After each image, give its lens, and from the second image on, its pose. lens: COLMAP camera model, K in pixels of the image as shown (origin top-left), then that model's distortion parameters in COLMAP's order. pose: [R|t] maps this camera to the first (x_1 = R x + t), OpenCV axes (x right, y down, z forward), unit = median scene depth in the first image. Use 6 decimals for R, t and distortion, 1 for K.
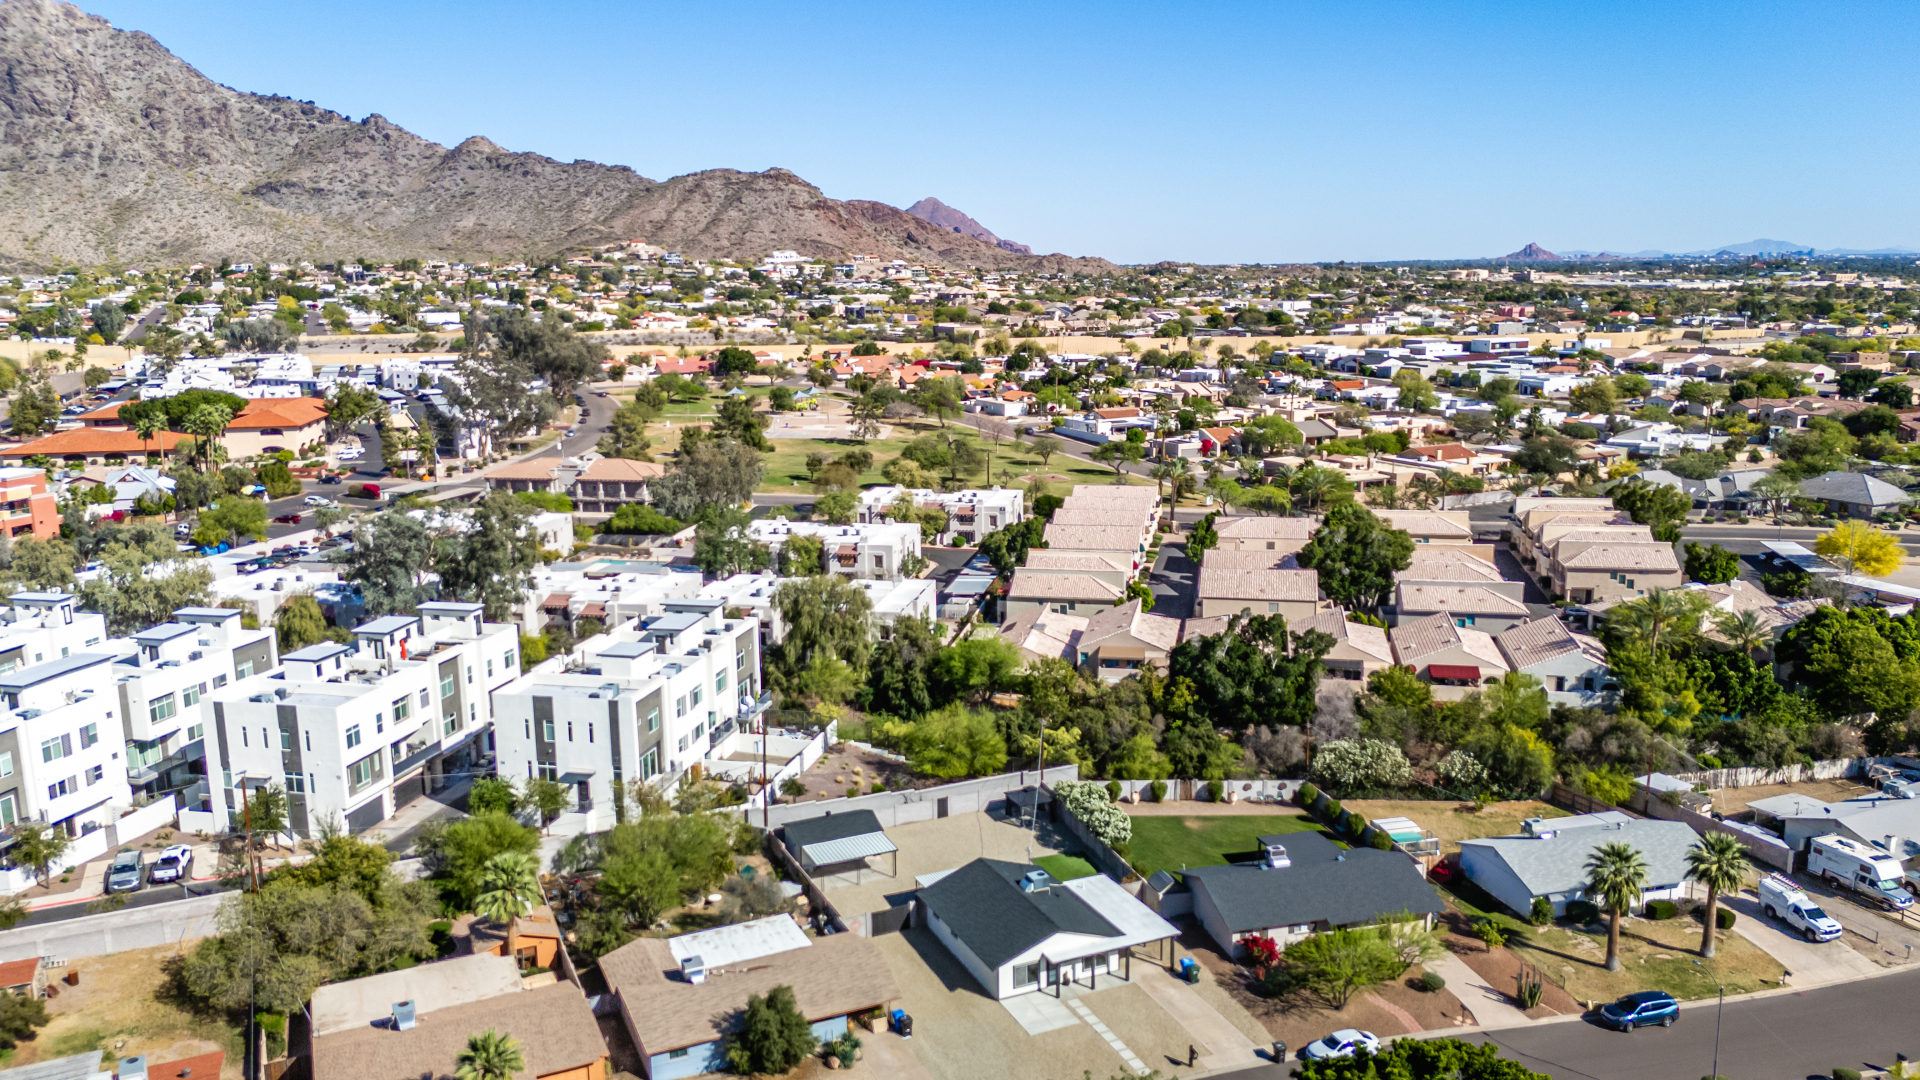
lens RADIAL K [[1405.5, 0, 974.7], [0, 1405.5, 585.0], [0, 0, 1]] dist [0.071052, -0.075119]
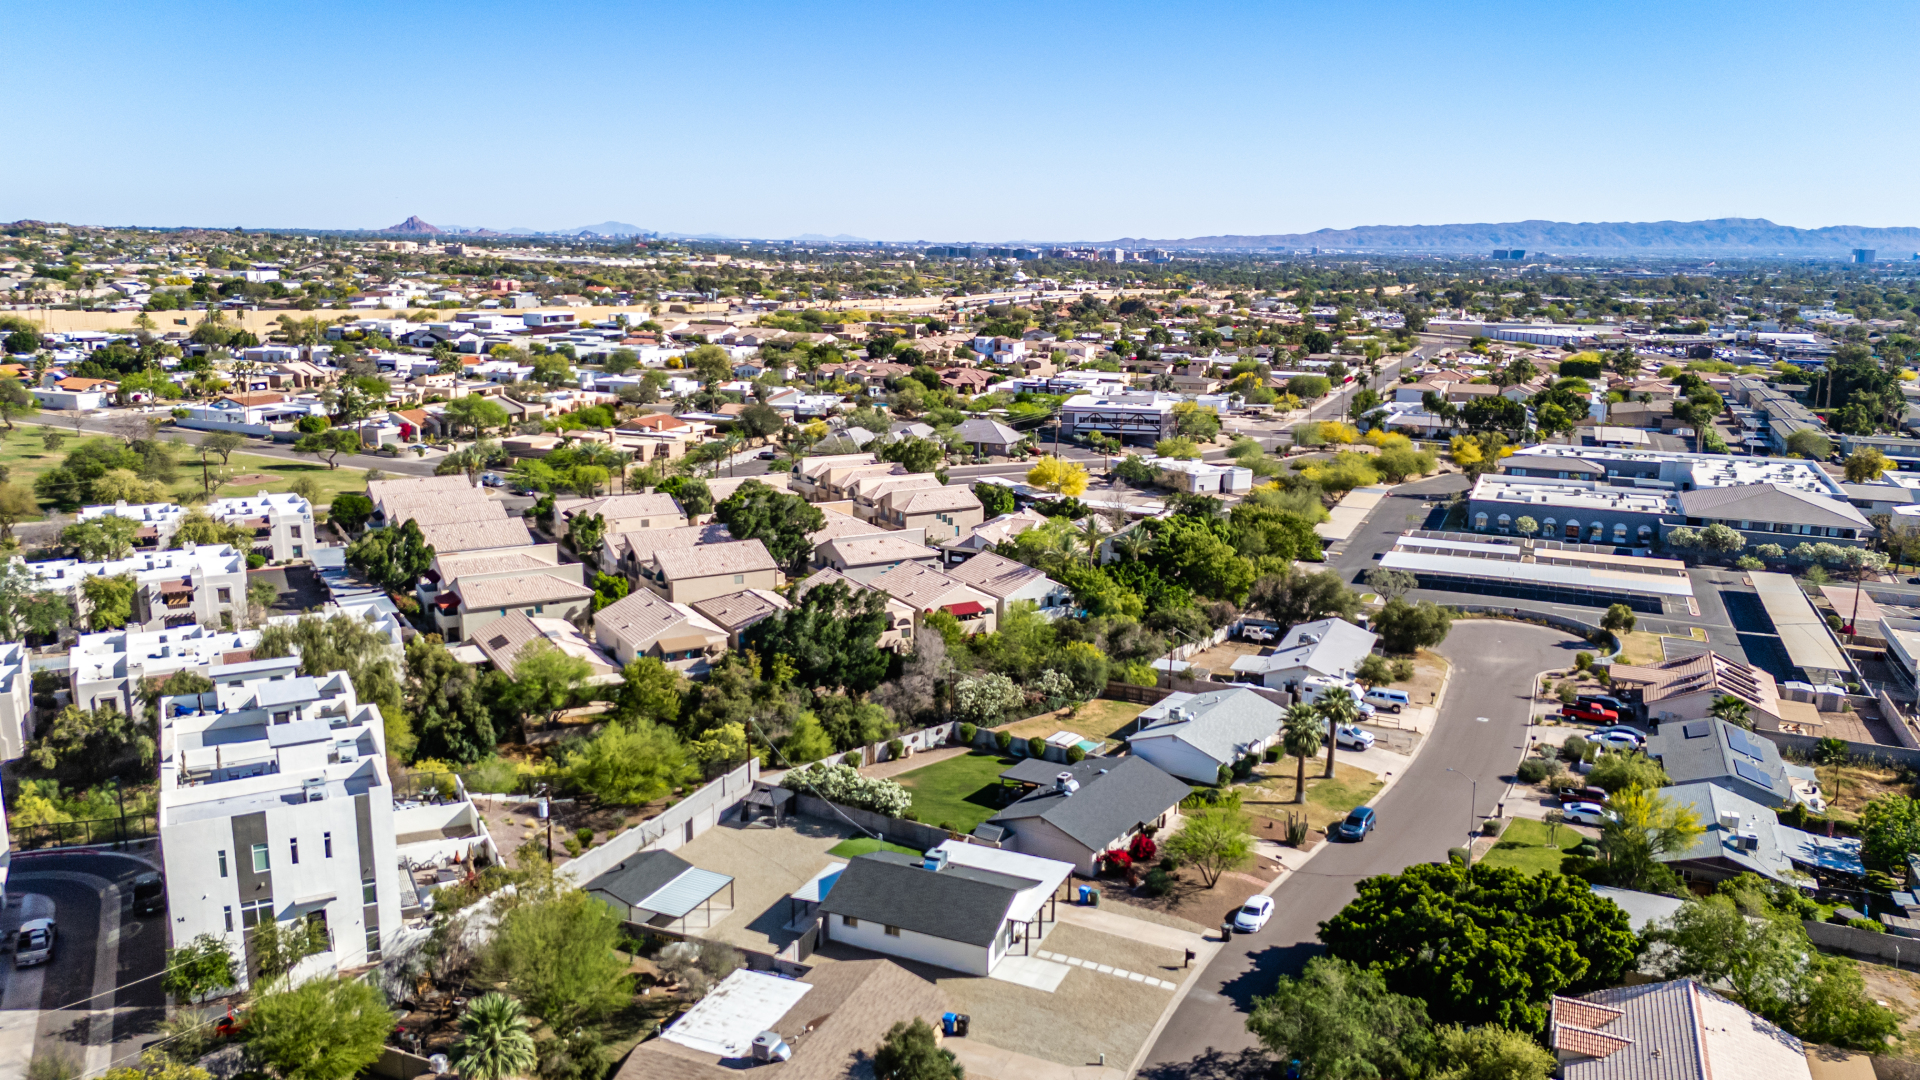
lens RADIAL K [[1405.5, 0, 969.9], [0, 1405.5, 528.9], [0, 0, 1]] dist [0.071052, -0.075119]
pose [[0.740517, -0.111667, 0.662695, -0.383919], [0.124423, 0.991831, 0.028092, -0.032189], [-0.660419, 0.061652, 0.748362, 0.143182]]
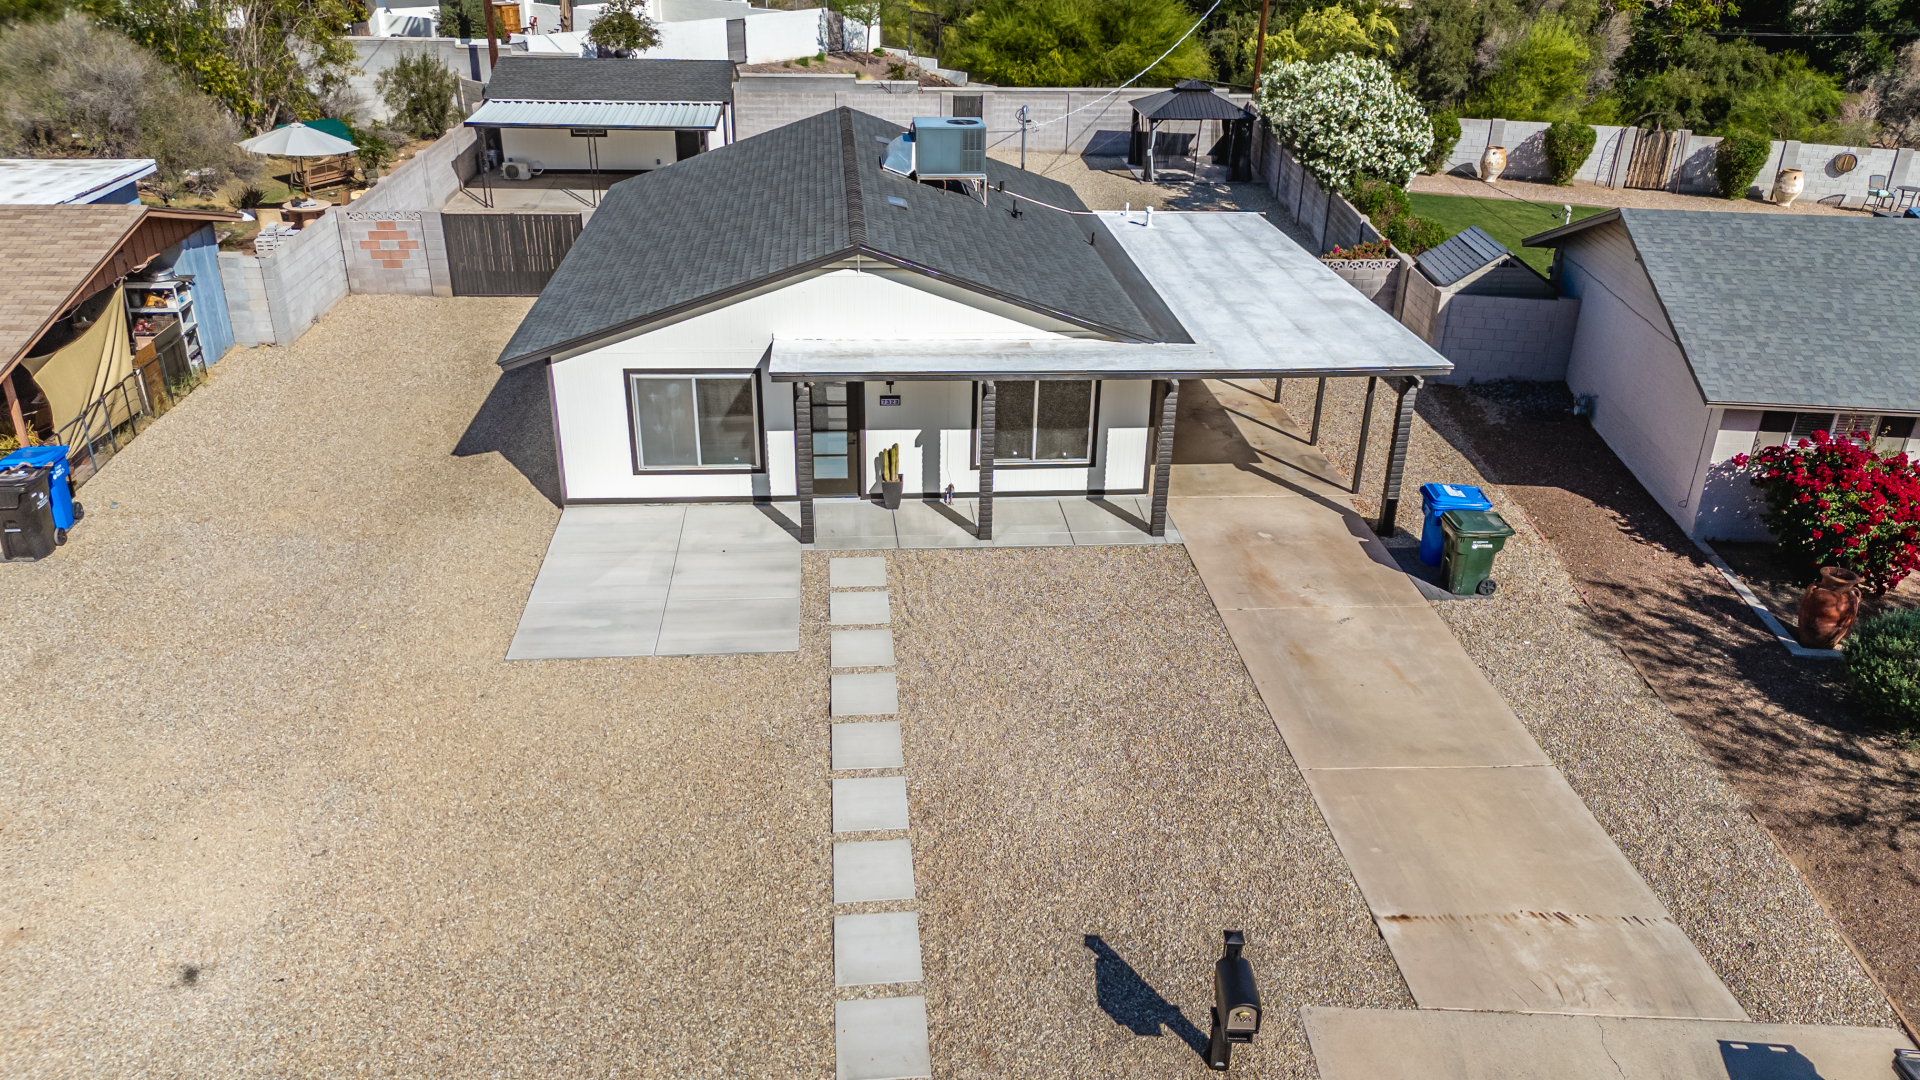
lens RADIAL K [[1405.5, 0, 965.2], [0, 1405.5, 543.9], [0, 0, 1]] dist [0.071052, -0.075119]
pose [[0.940808, 0.169720, -0.293386, 0.091361], [-0.103330, 0.968013, 0.228633, 0.146666], [0.322805, -0.184785, 0.928252, 0.491594]]
